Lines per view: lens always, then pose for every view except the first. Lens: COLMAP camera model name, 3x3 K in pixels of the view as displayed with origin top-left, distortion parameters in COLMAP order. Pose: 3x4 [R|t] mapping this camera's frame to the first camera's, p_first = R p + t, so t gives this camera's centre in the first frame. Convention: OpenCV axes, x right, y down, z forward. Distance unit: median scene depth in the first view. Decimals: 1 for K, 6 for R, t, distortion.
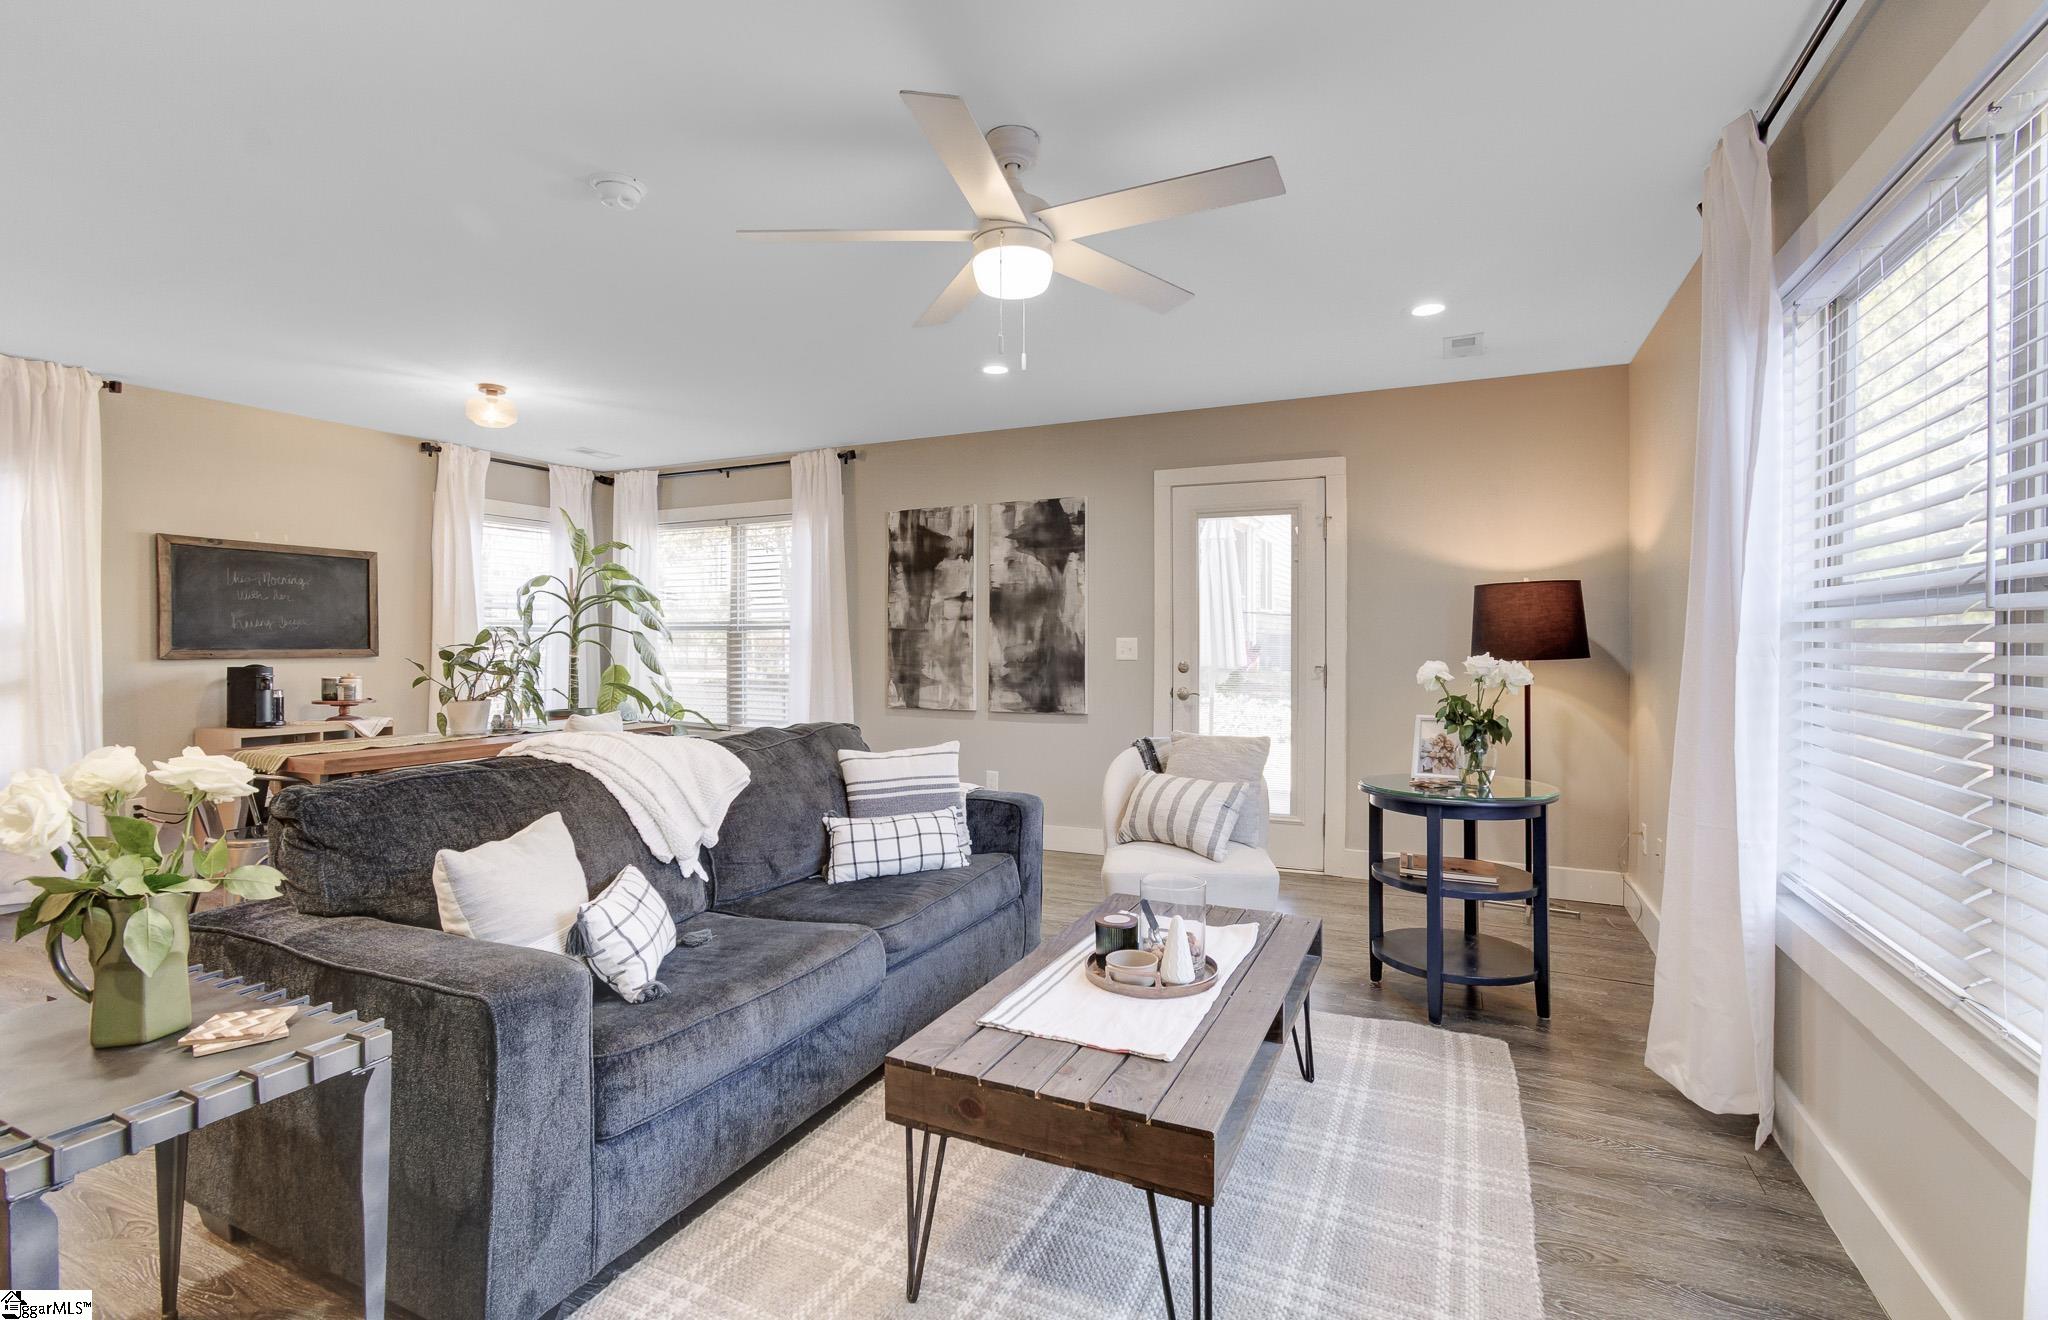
lens RADIAL K [[920.7, 0, 1024.4], [0, 920.7, 641.8], [0, 0, 1]] dist [-0.029579, 0.001887]
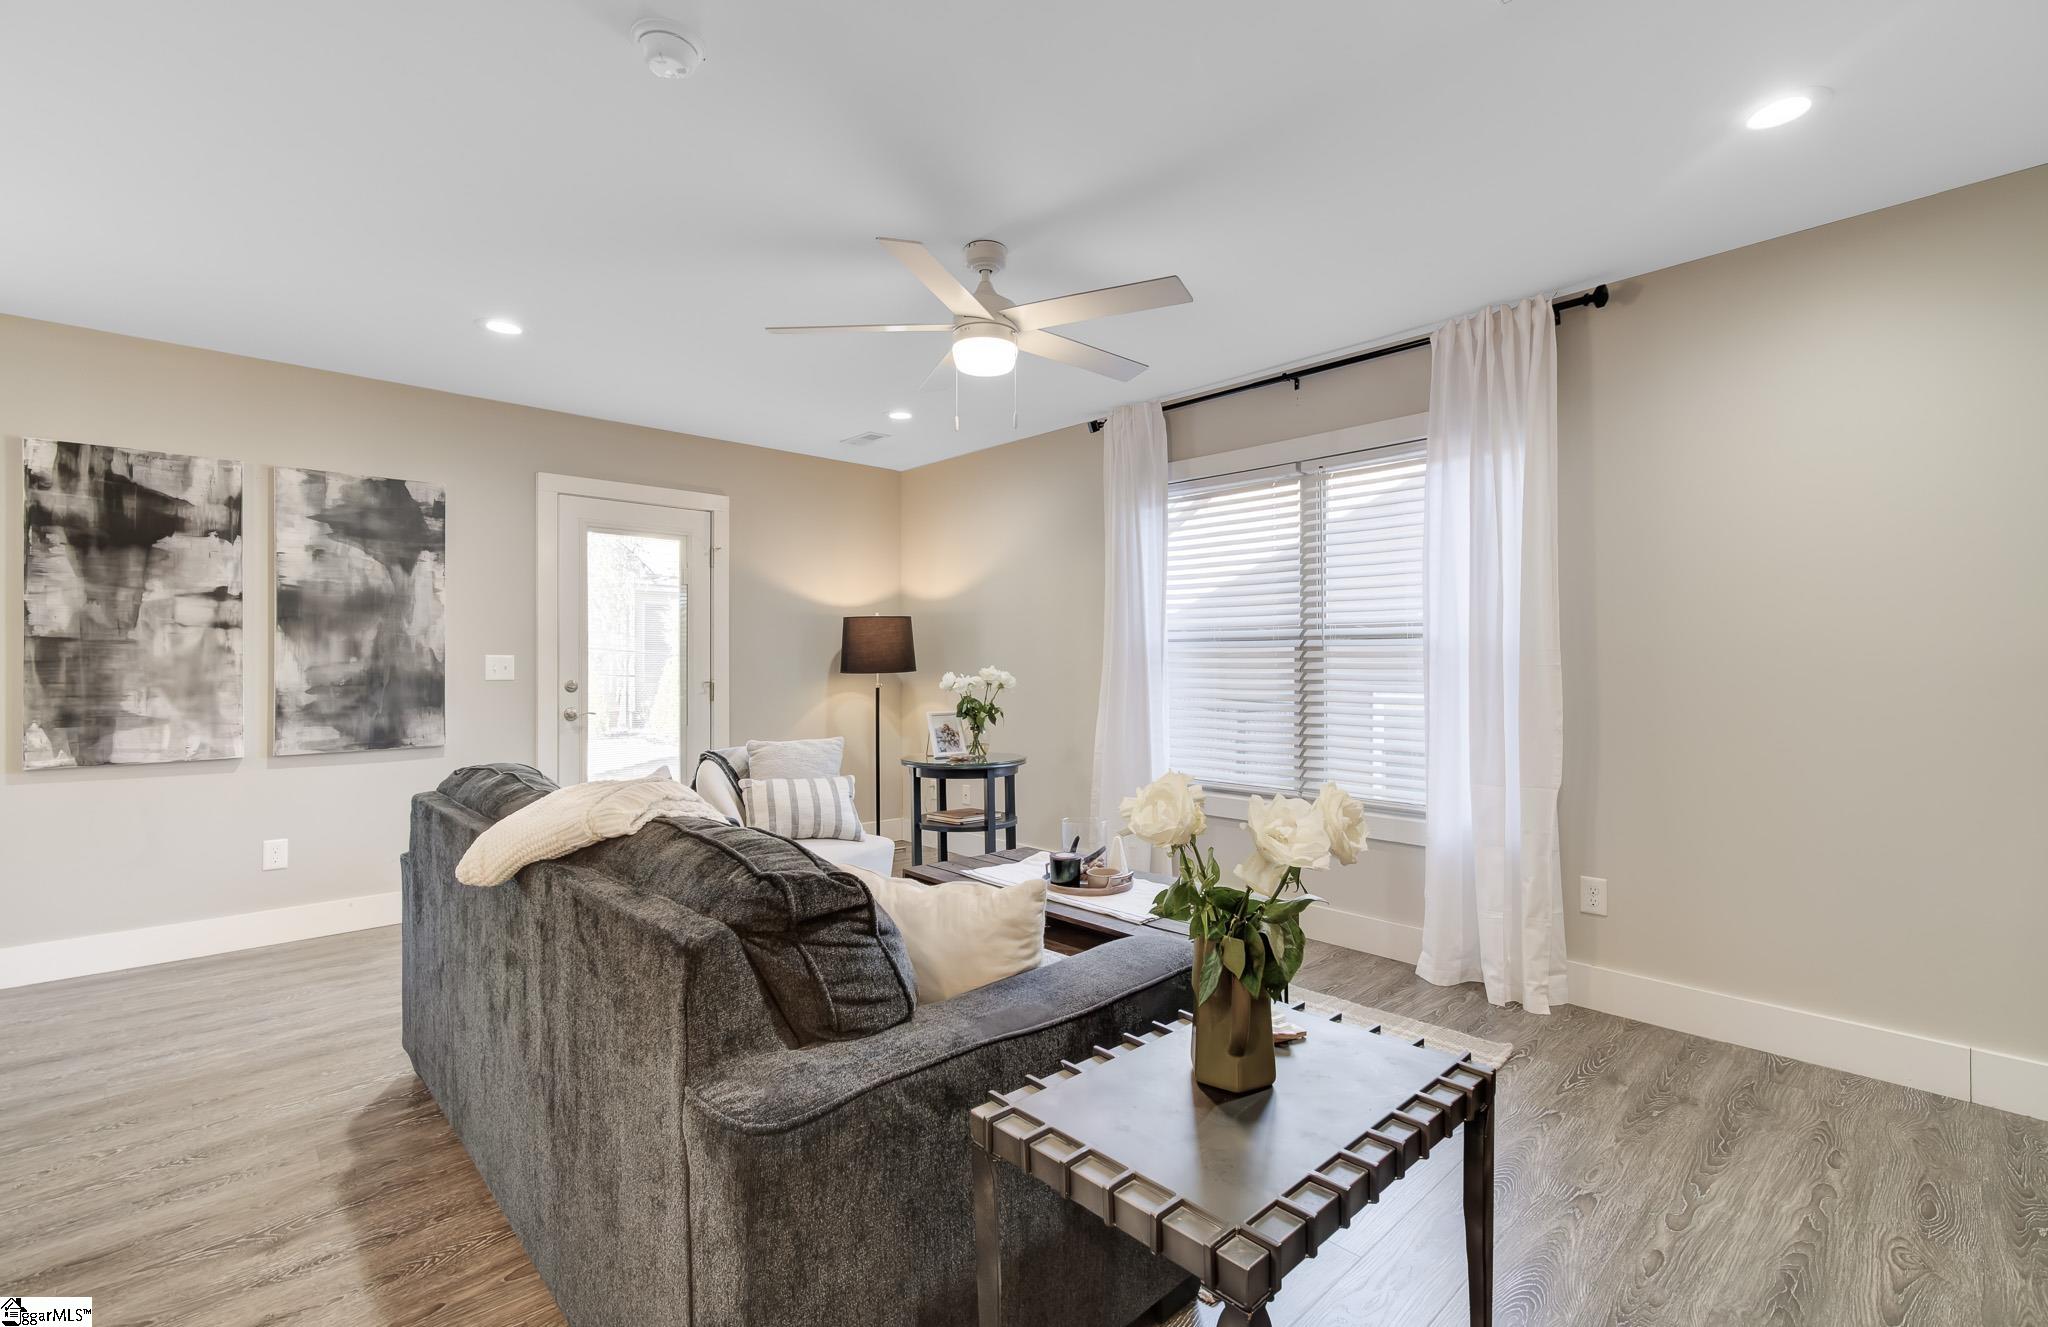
lens RADIAL K [[891.3, 0, 1022.4], [0, 891.3, 682.8], [0, 0, 1]] dist [-0.004717, 0.000520]
pose [[0.379105, -0.025179, 0.925011, -0.462751], [-0.004725, 0.999564, 0.029145, -0.004634], [-0.925342, -0.015420, 0.378821, 0.201351]]
